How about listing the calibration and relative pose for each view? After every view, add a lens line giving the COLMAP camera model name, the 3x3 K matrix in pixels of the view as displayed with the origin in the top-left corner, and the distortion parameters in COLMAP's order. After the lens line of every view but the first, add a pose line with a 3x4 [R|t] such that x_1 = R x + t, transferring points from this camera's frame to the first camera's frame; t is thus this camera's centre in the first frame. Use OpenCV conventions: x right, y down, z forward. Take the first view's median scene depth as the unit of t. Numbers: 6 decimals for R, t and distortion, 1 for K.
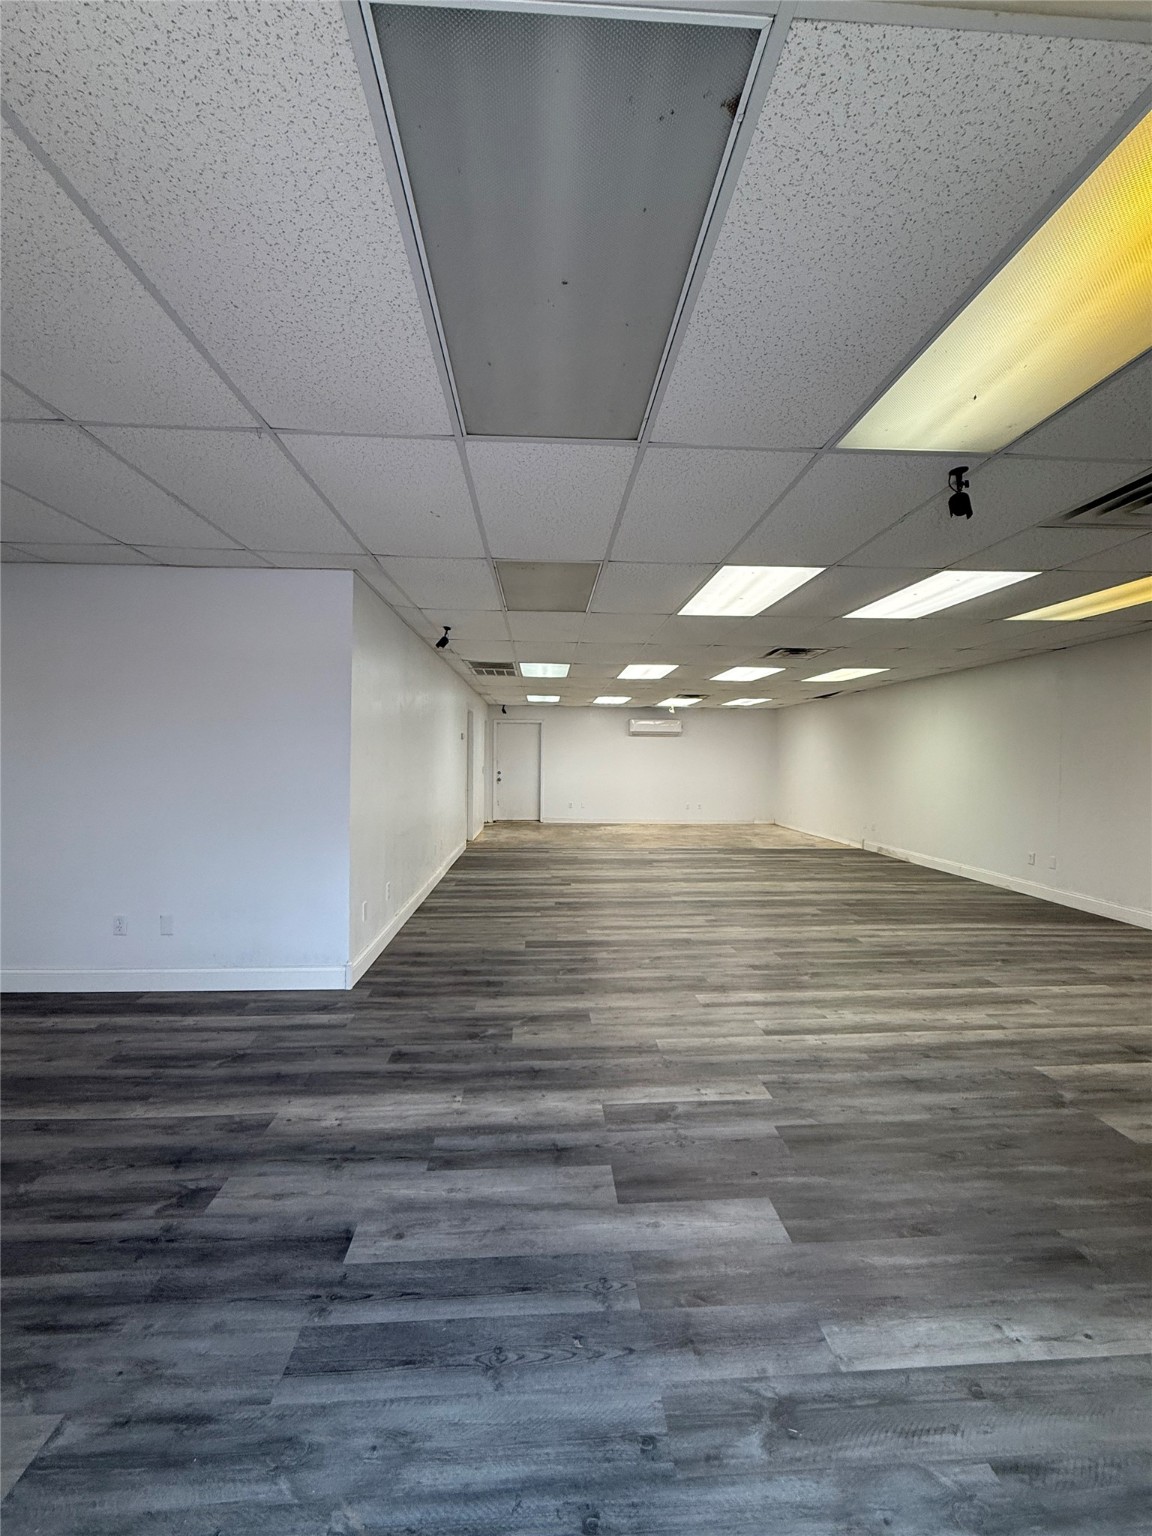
lens RADIAL K [[609.0, 0, 574.5], [0, 609.0, 768.9], [0, 0, 1]] dist [-0.000965, 0.000534]
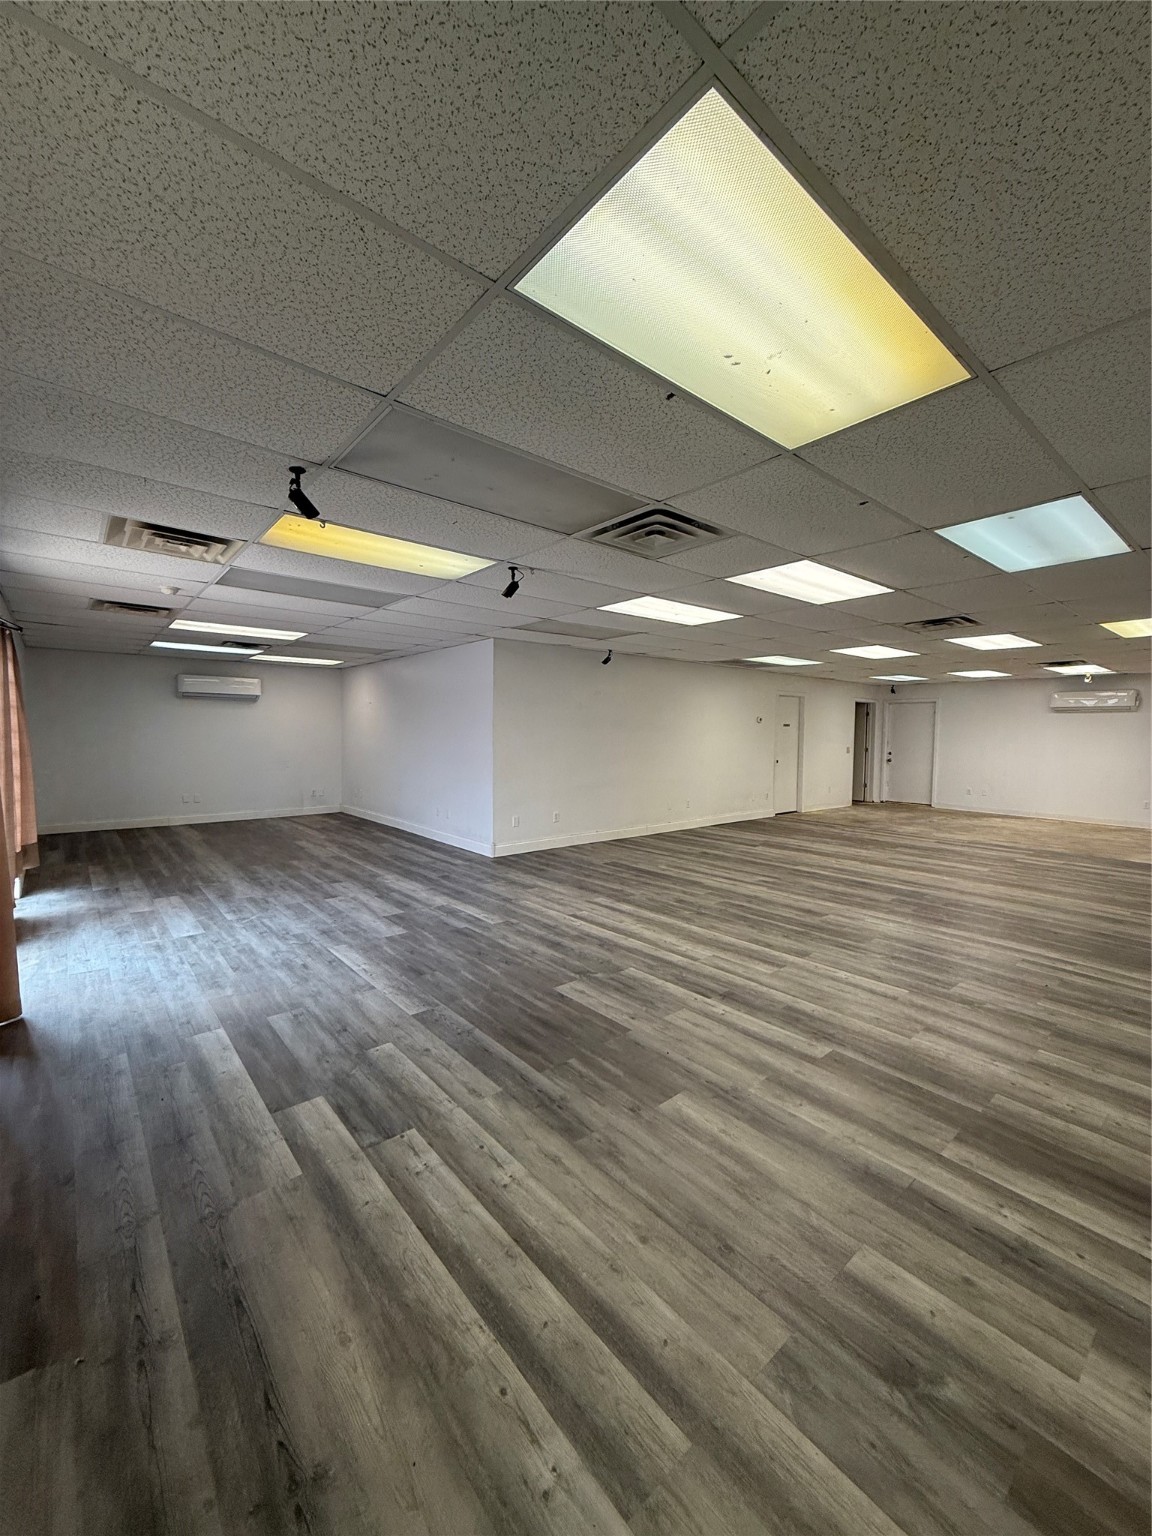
lens RADIAL K [[565.9, 0, 576.0], [0, 565.9, 768.0], [0, 0, 1]] dist [-0.000880, 0.000039]
pose [[0.628489, 0.046834, -0.776407, 1.496805], [-0.019083, 0.998814, 0.044803, -0.008779], [0.777584, -0.013342, 0.628637, 0.106392]]
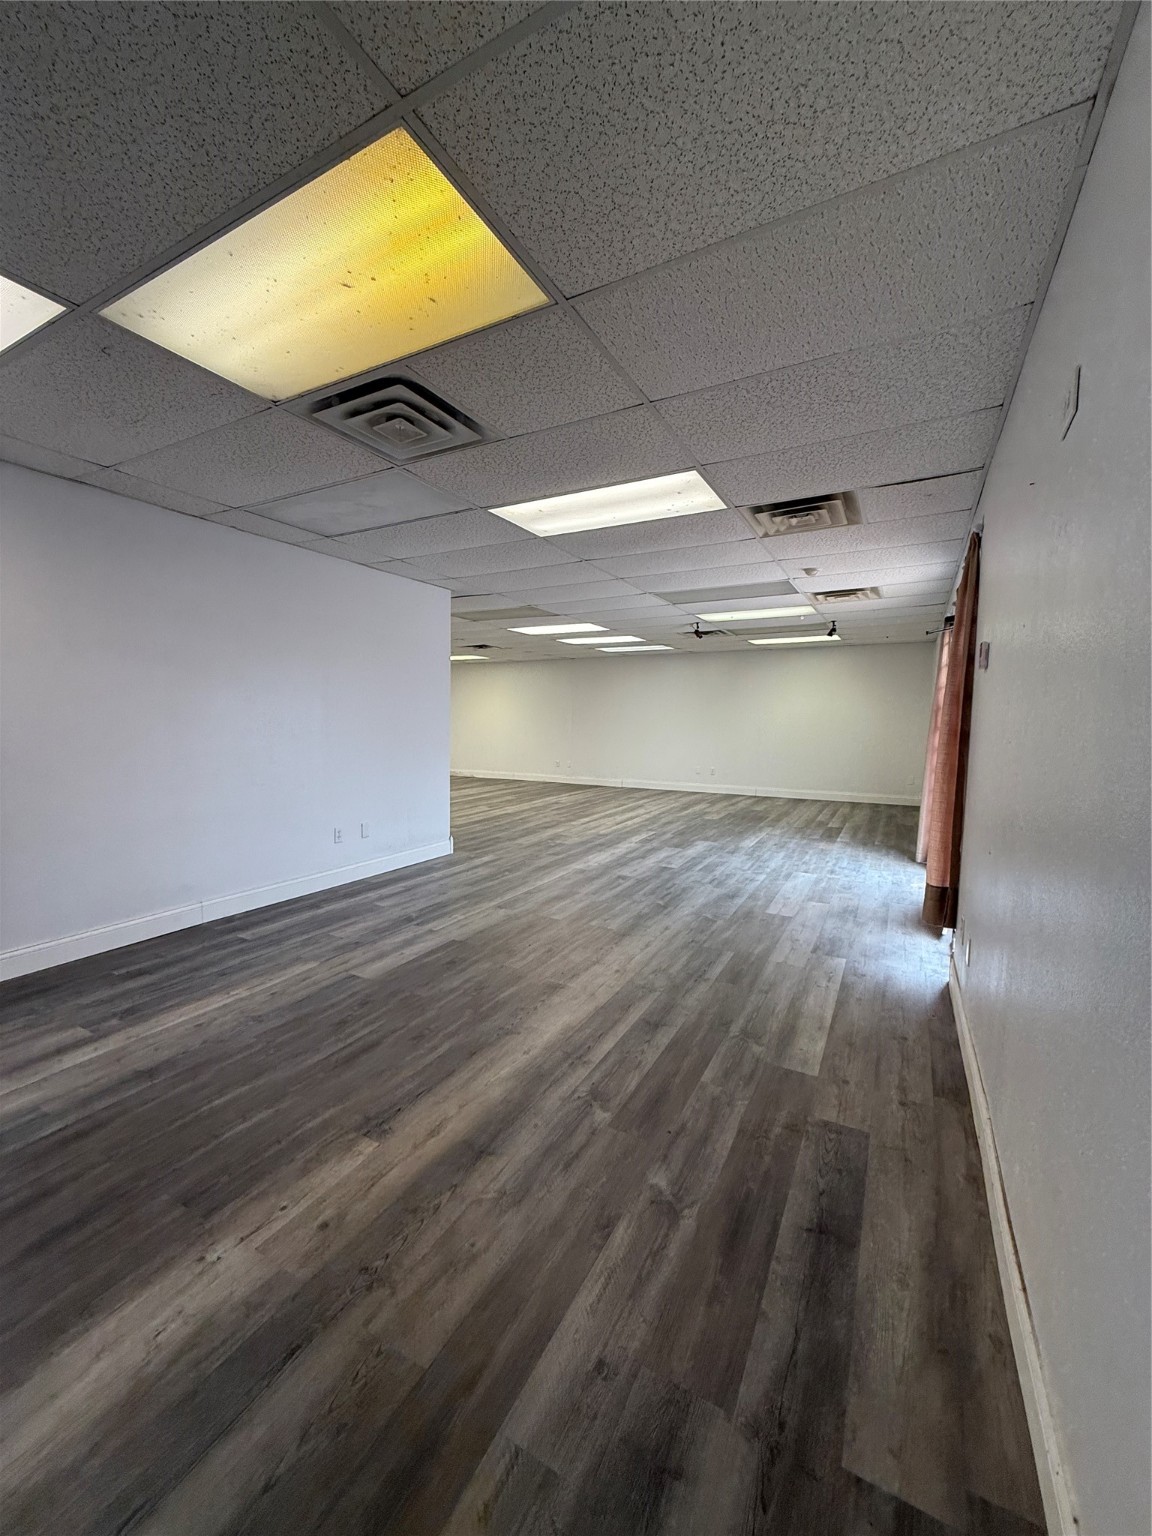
lens RADIAL K [[609.0, 0, 574.5], [0, 609.0, 768.9], [0, 0, 1]] dist [-0.000965, 0.000534]
pose [[0.522971, -0.068218, 0.849616, -1.874684], [0.001501, 0.996864, 0.079117, 0.023897], [-0.852349, -0.040100, 0.521433, -0.104905]]
